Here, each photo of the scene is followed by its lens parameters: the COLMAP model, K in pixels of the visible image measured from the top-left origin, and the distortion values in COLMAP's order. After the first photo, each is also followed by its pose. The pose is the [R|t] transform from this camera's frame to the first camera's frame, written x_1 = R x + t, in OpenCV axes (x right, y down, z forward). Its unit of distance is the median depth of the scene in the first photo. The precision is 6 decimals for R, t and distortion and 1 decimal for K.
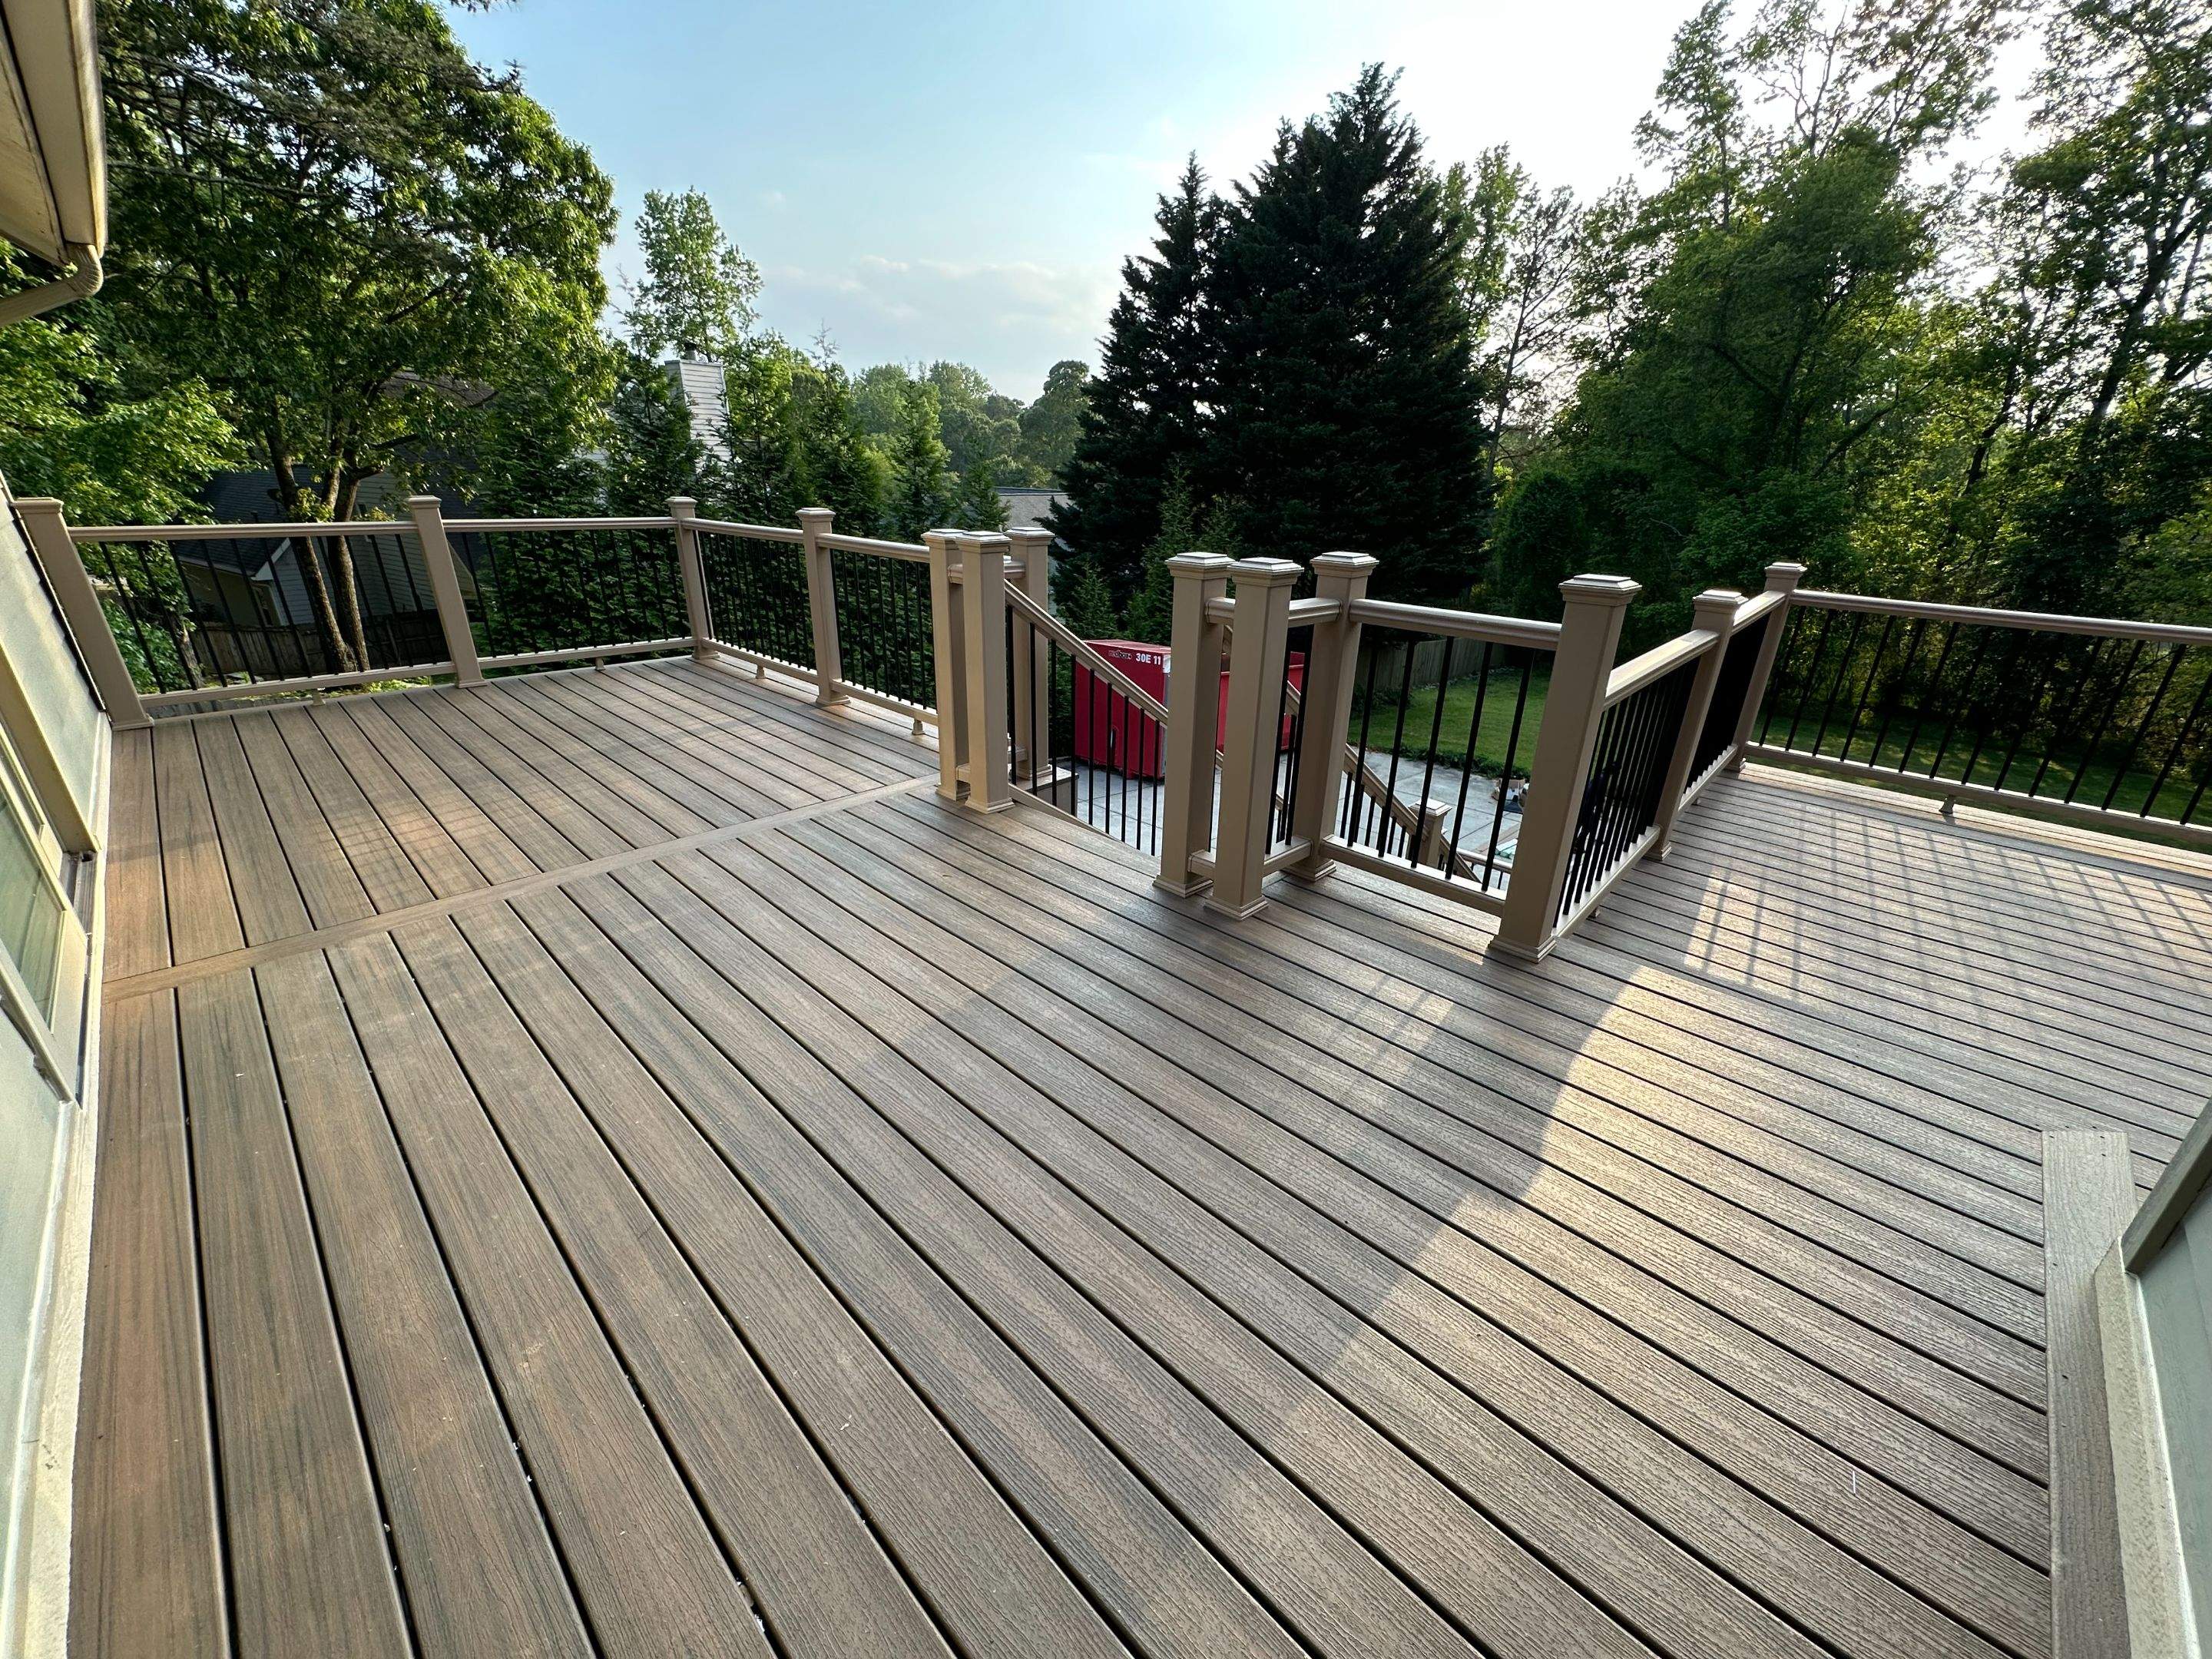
lens RADIAL K [[880.1, 0, 1105.8], [0, 880.1, 829.2], [0, 0, 1]] dist [-0.003213, -0.000080]
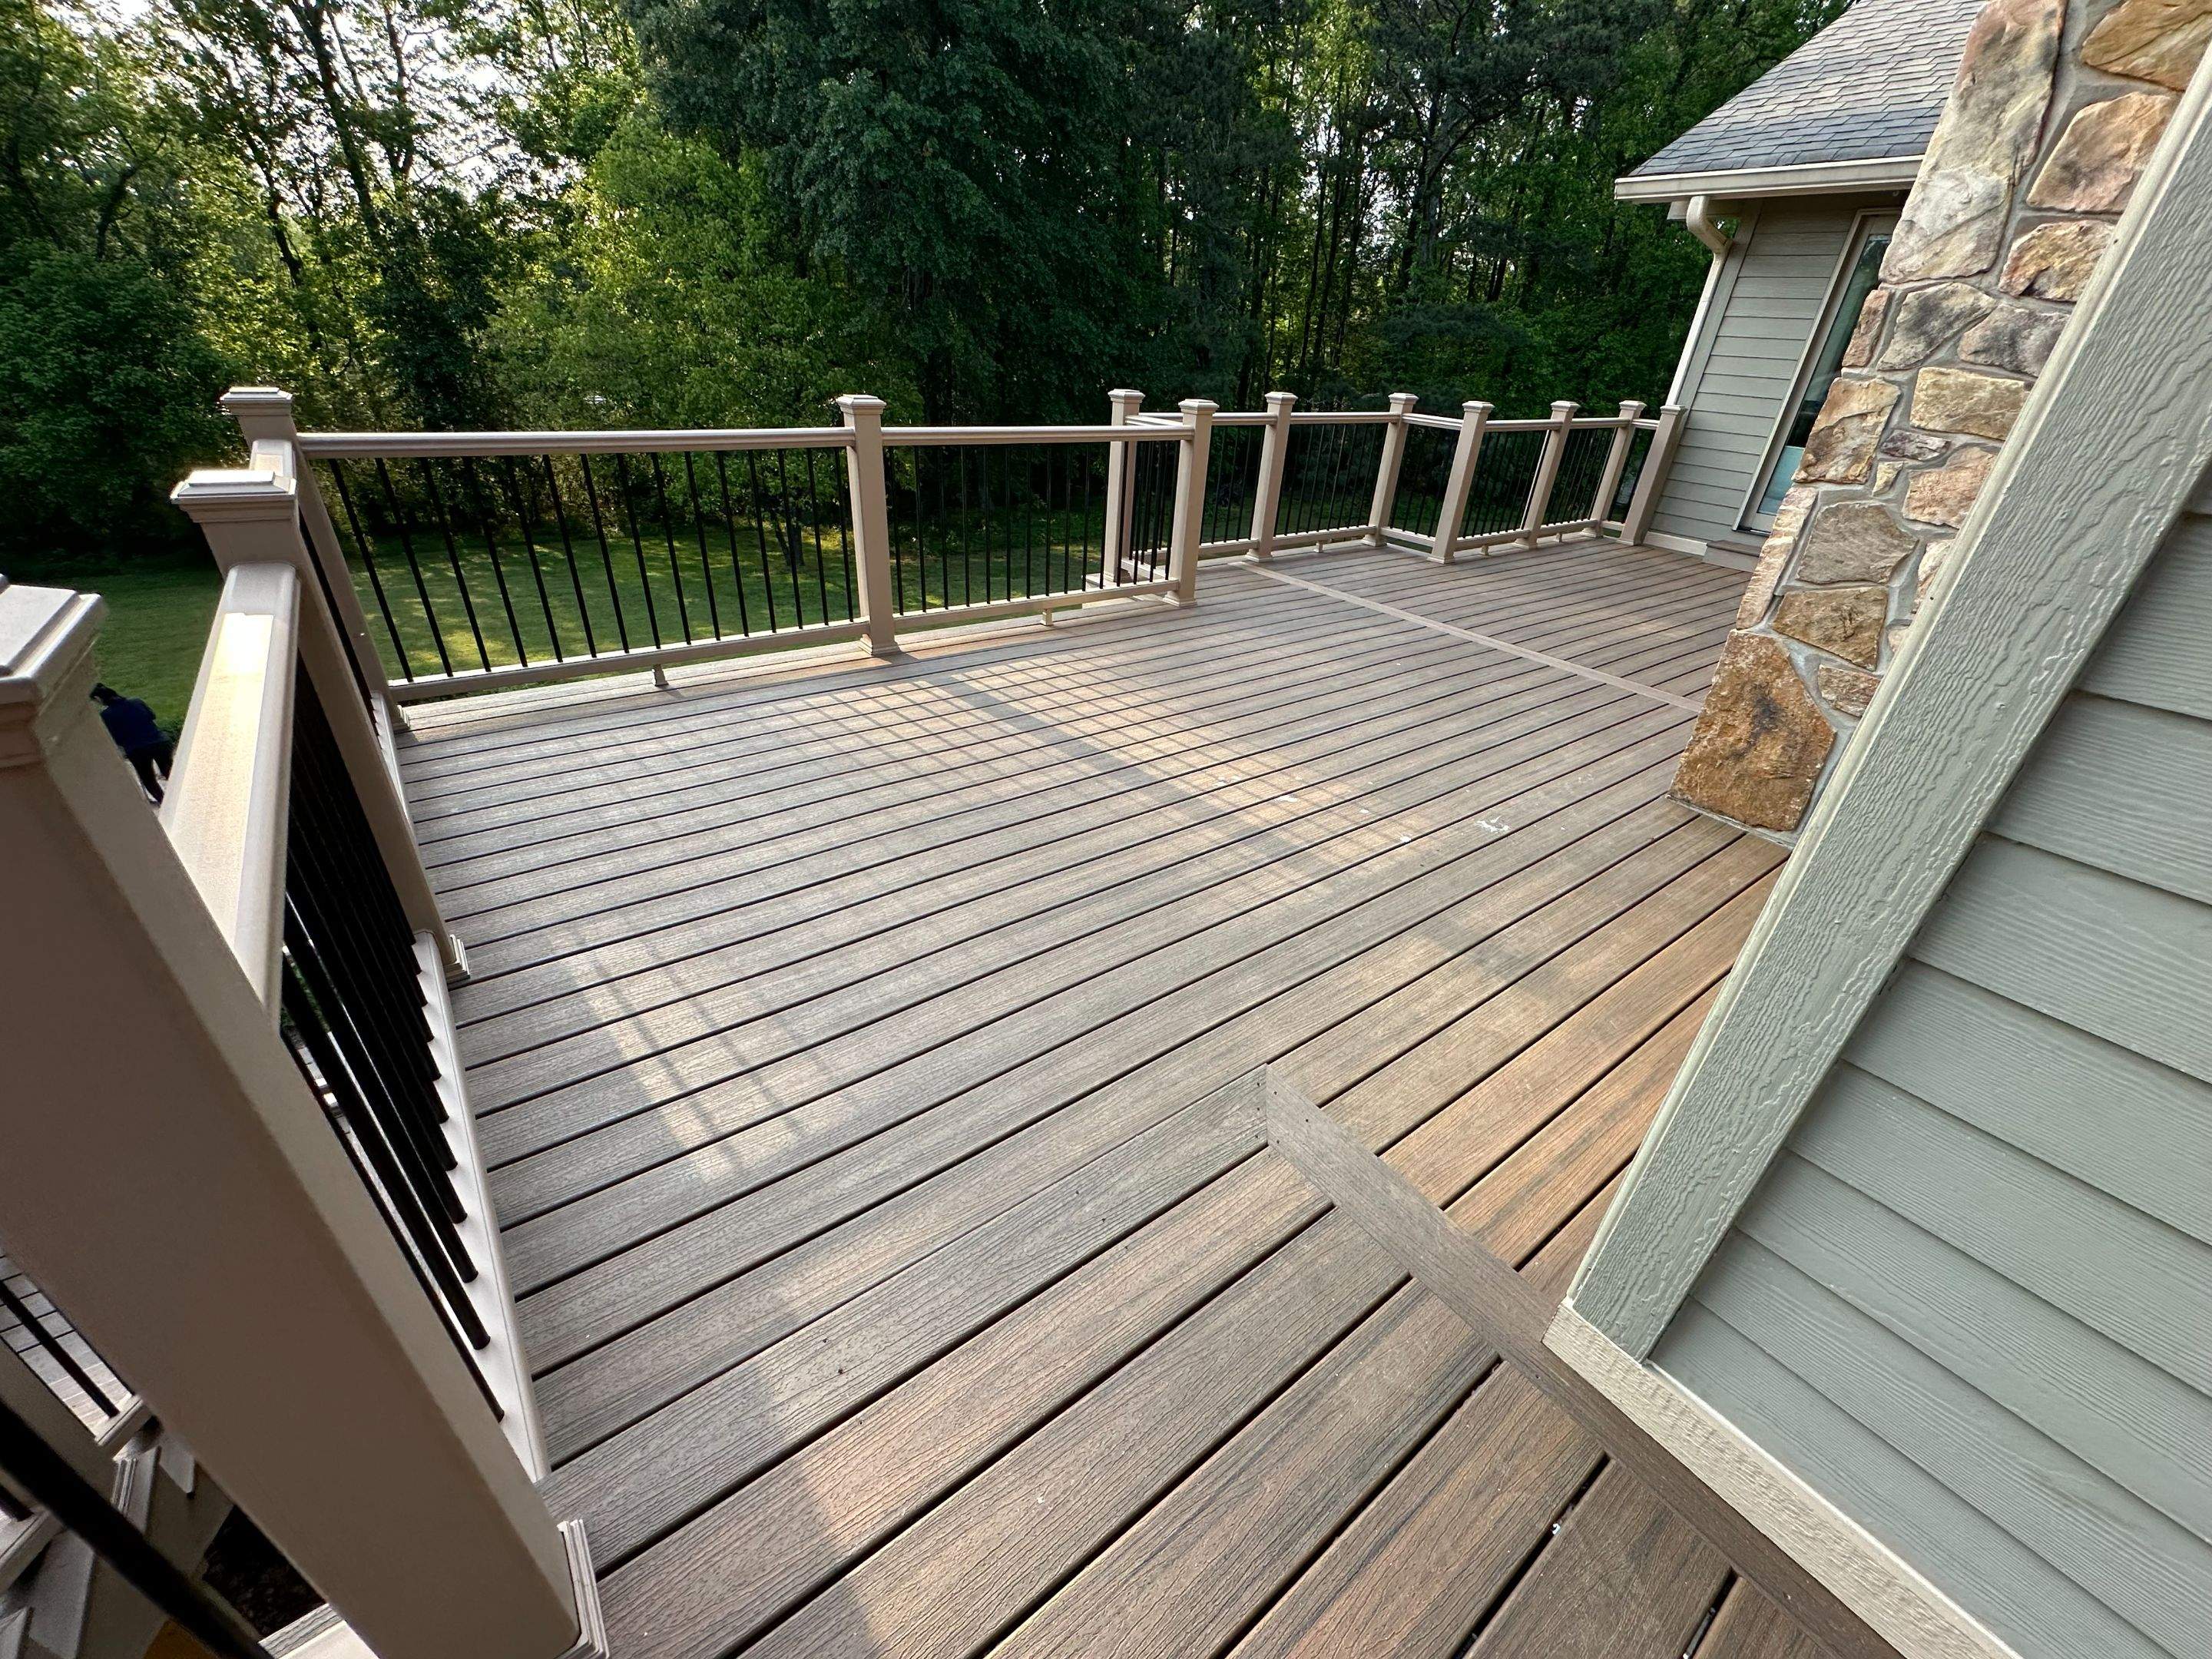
lens RADIAL K [[880.1, 0, 1103.2], [0, 880.1, 832.2], [0, 0, 1]] dist [-0.003213, -0.000080]
pose [[0.155109, -0.500014, 0.852013, 0.261370], [0.328245, 0.839537, 0.432935, -0.142222], [-0.931770, 0.212517, 0.294347, 0.432499]]
